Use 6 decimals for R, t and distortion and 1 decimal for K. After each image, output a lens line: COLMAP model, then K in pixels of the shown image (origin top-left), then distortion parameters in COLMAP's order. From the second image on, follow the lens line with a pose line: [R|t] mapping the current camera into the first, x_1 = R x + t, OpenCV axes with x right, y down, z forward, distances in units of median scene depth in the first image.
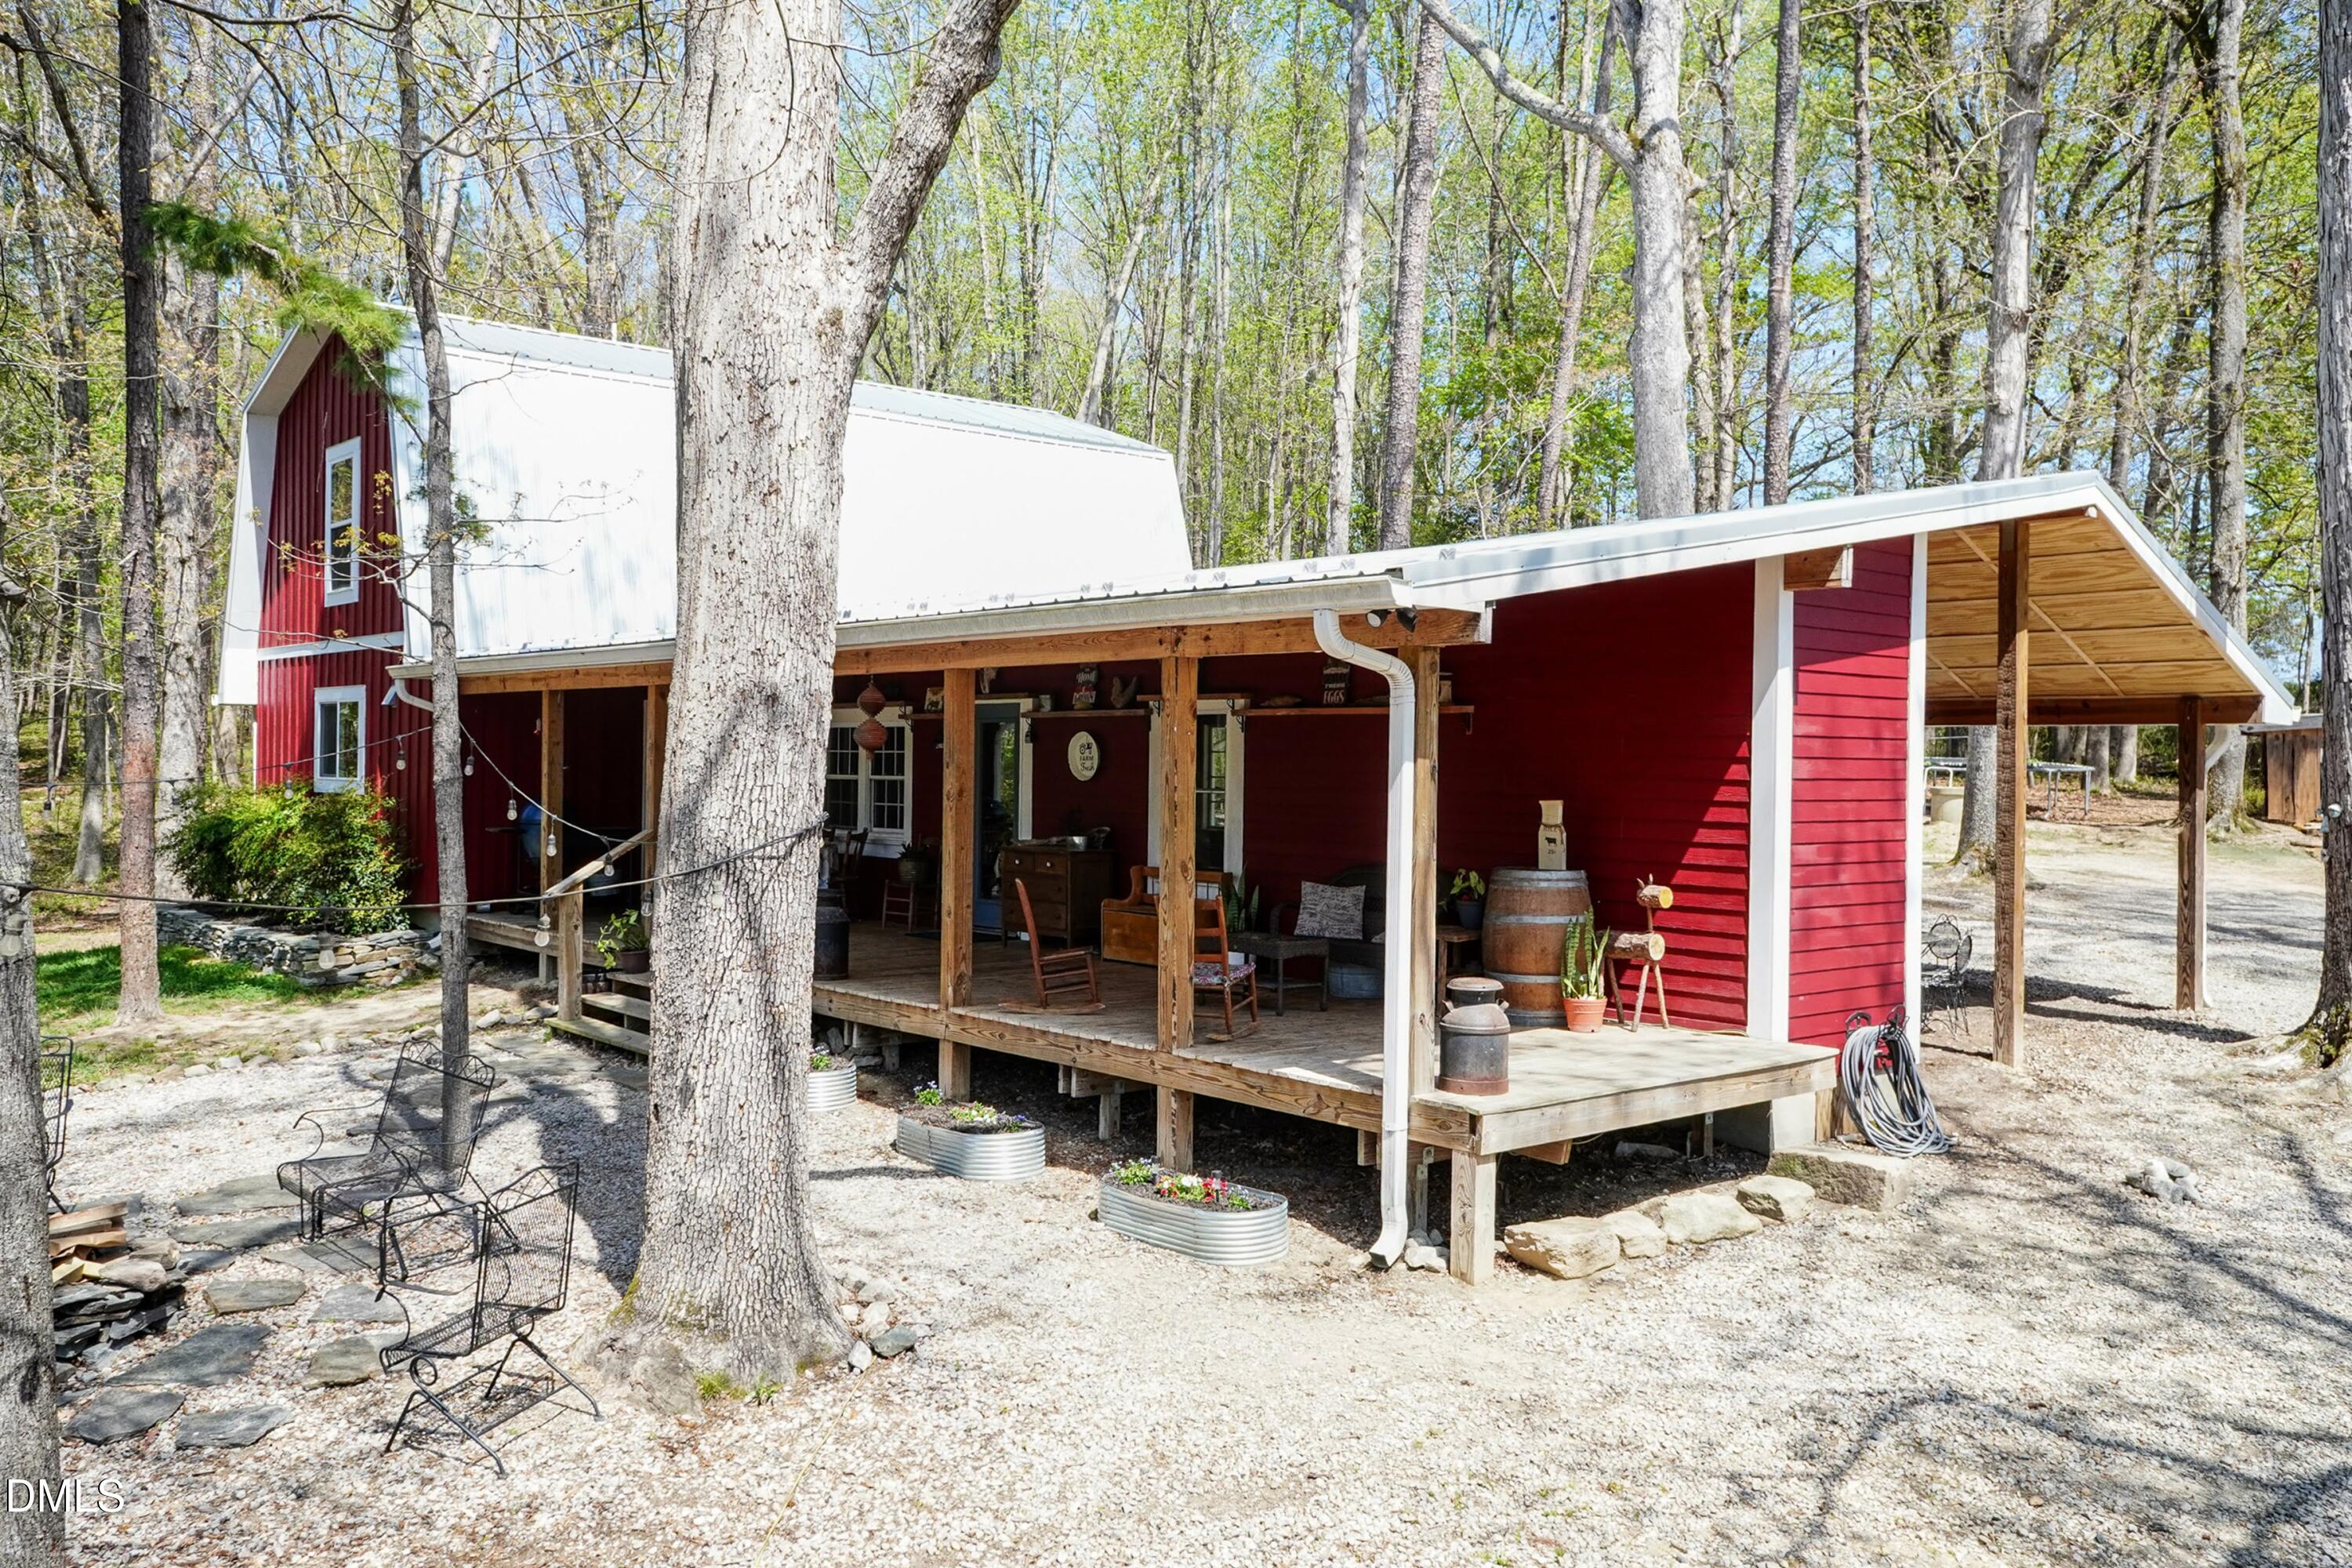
lens RADIAL K [[1643.9, 0, 1176.0], [0, 1643.9, 784.0], [0, 0, 1]] dist [0.003072, 0.000937]
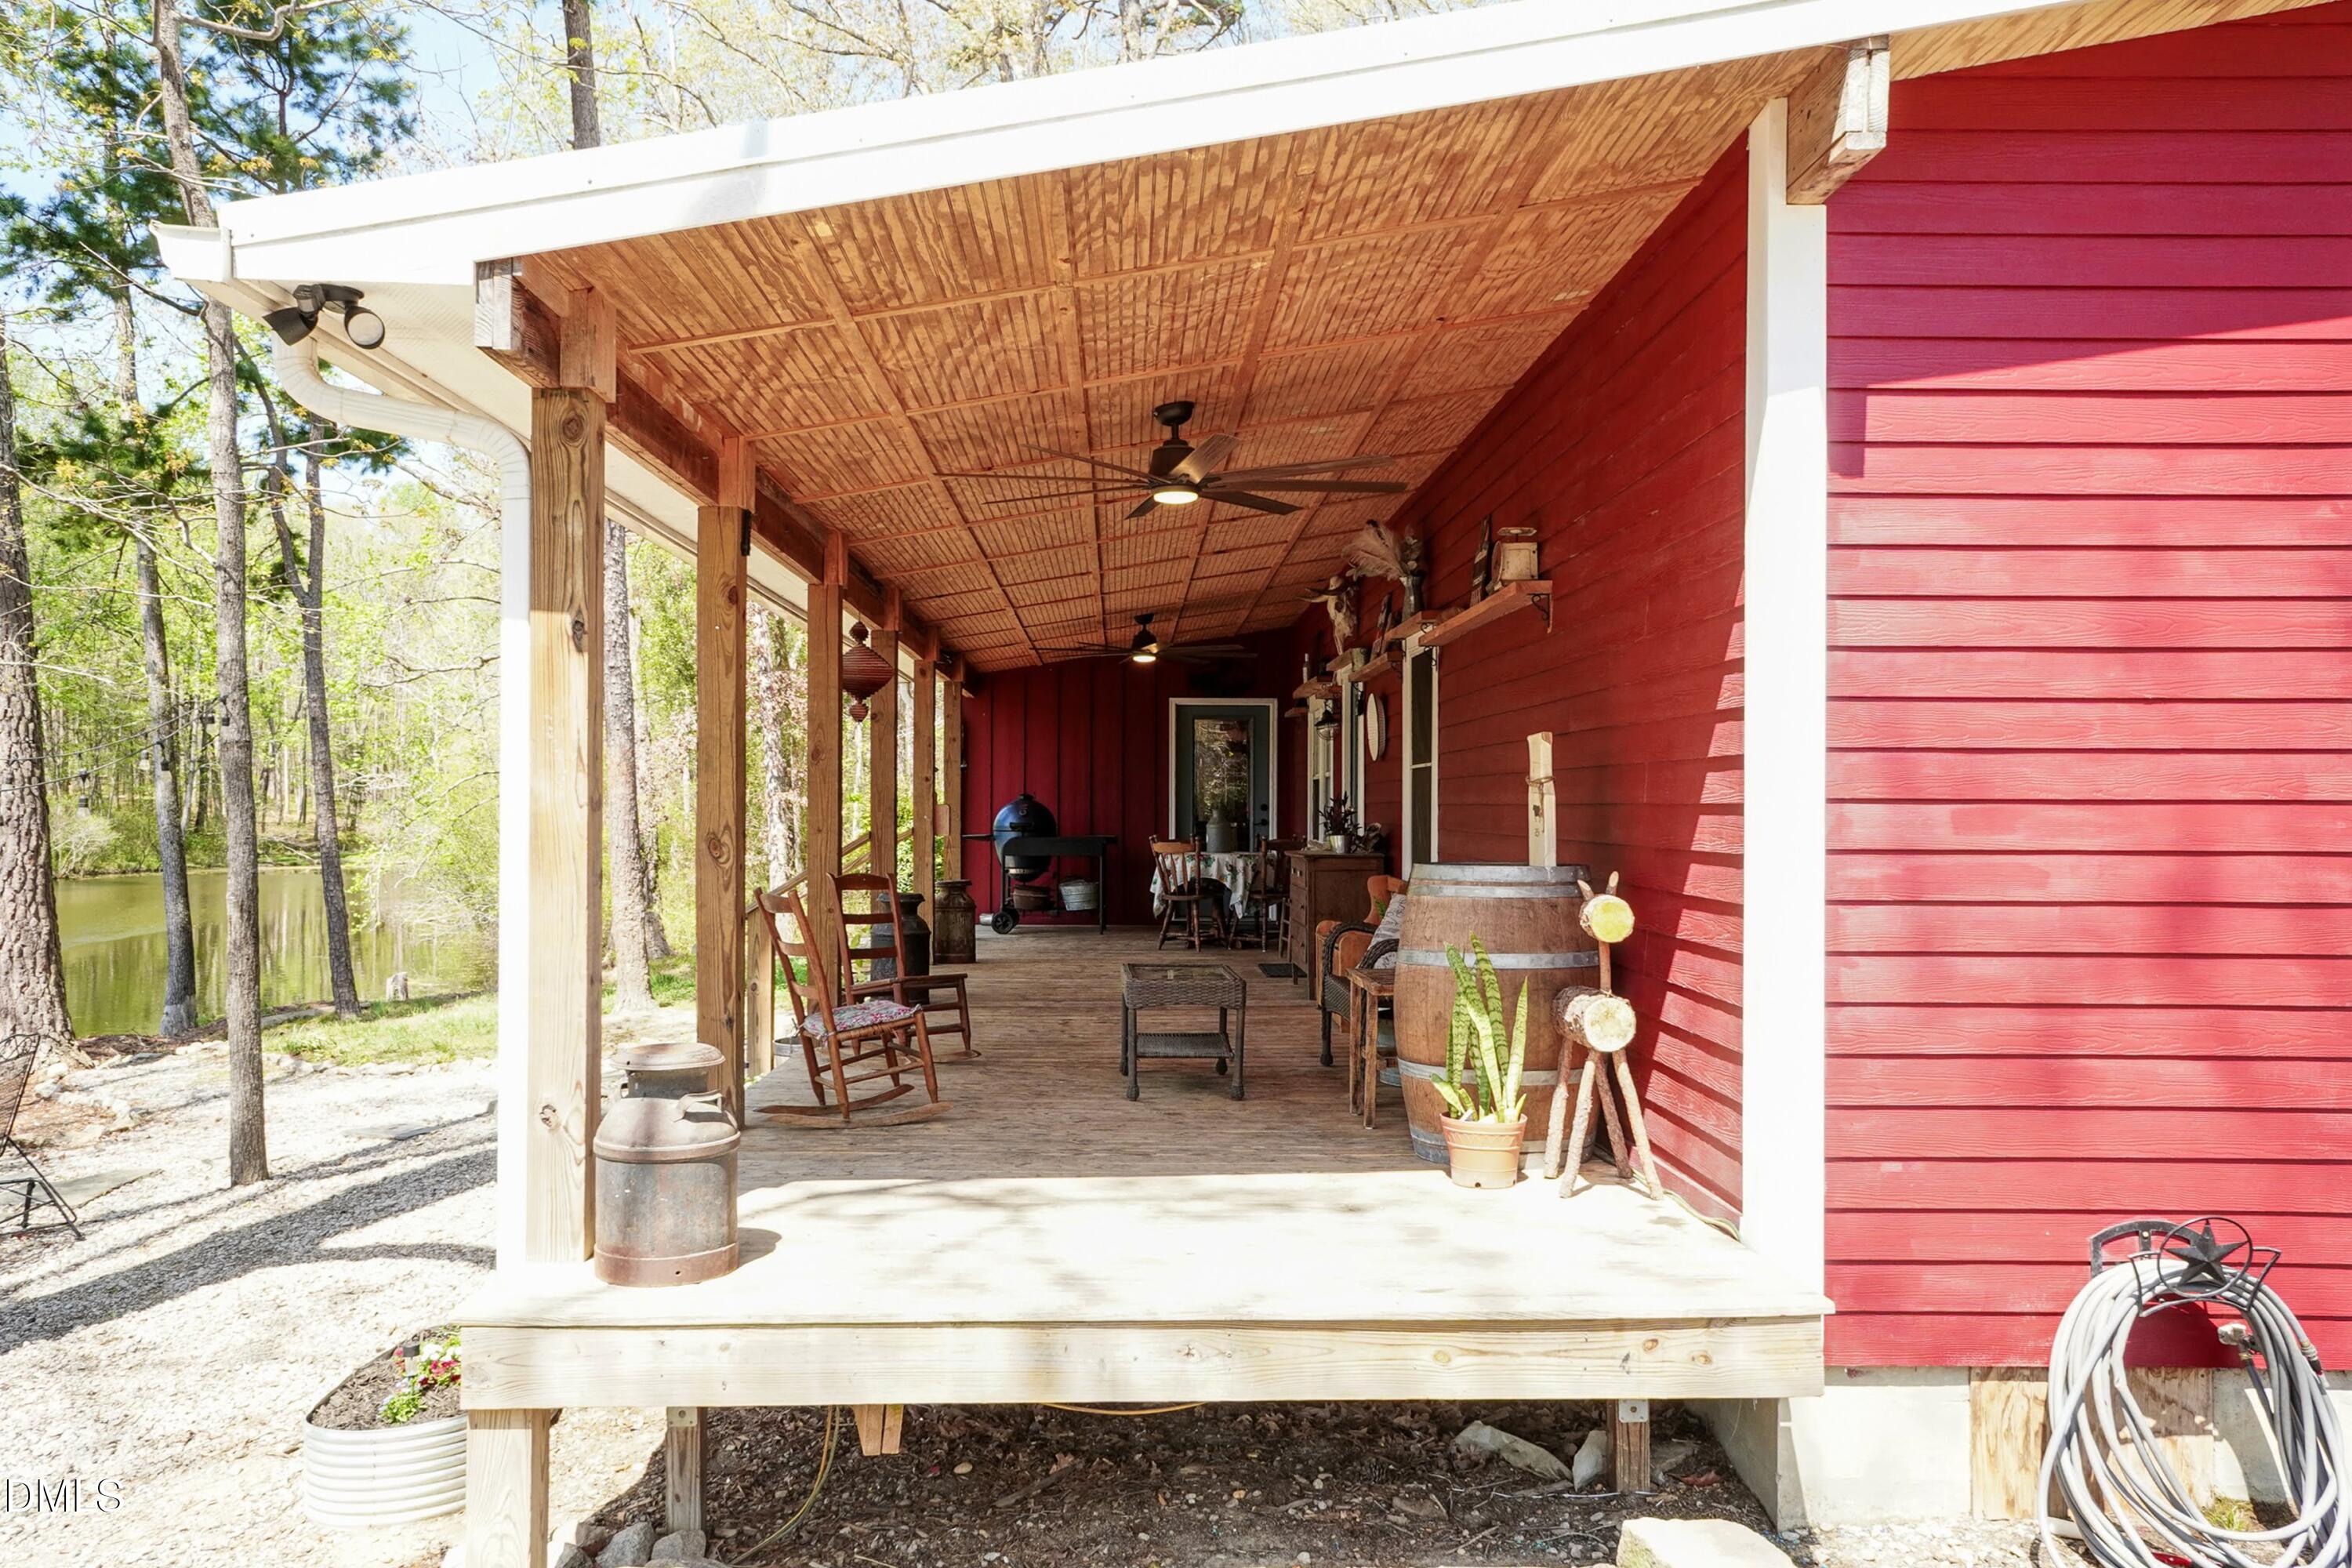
lens RADIAL K [[1643.9, 0, 1176.0], [0, 1643.9, 784.0], [0, 0, 1]] dist [0.003072, 0.000937]
pose [[0.805910, -0.019212, -0.591726, 0.472121], [0.003956, 0.999626, -0.027068, 0.041982], [0.592024, 0.019473, 0.805685, 0.537638]]
